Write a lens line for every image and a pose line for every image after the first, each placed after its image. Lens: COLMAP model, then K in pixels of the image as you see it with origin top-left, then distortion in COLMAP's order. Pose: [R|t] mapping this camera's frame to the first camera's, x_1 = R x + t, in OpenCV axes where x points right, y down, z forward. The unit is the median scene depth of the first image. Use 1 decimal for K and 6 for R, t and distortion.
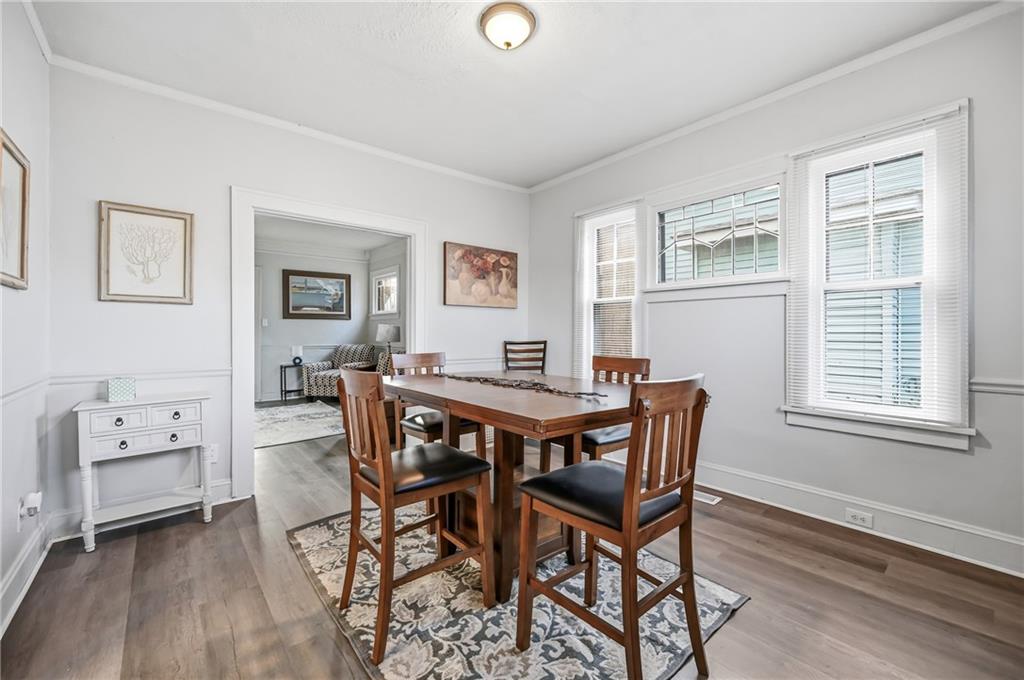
lens RADIAL K [[414.6, 0, 512.1], [0, 414.6, 338.3], [0, 0, 1]] dist [0.003350, 0.000067]
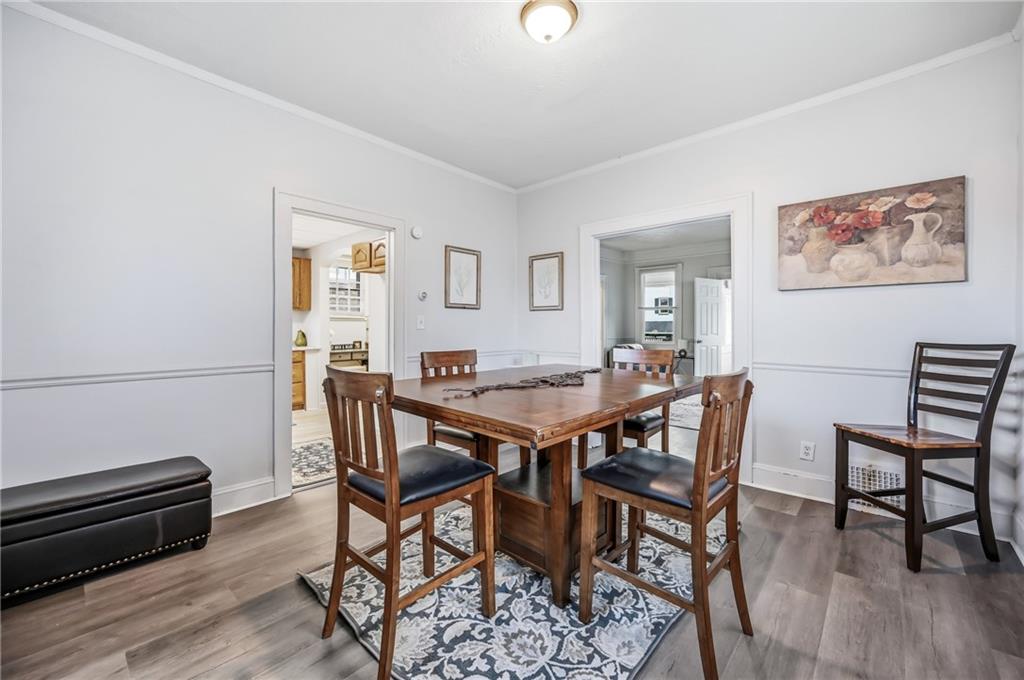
lens RADIAL K [[414.6, 0, 507.7], [0, 414.6, 335.4], [0, 0, 1]] dist [0.003350, 0.000067]
pose [[0.155129, 0.018738, -0.987716, 0.481359], [-0.007519, 0.999814, 0.017787, -0.008508], [0.987866, 0.004667, 0.155241, 0.373186]]
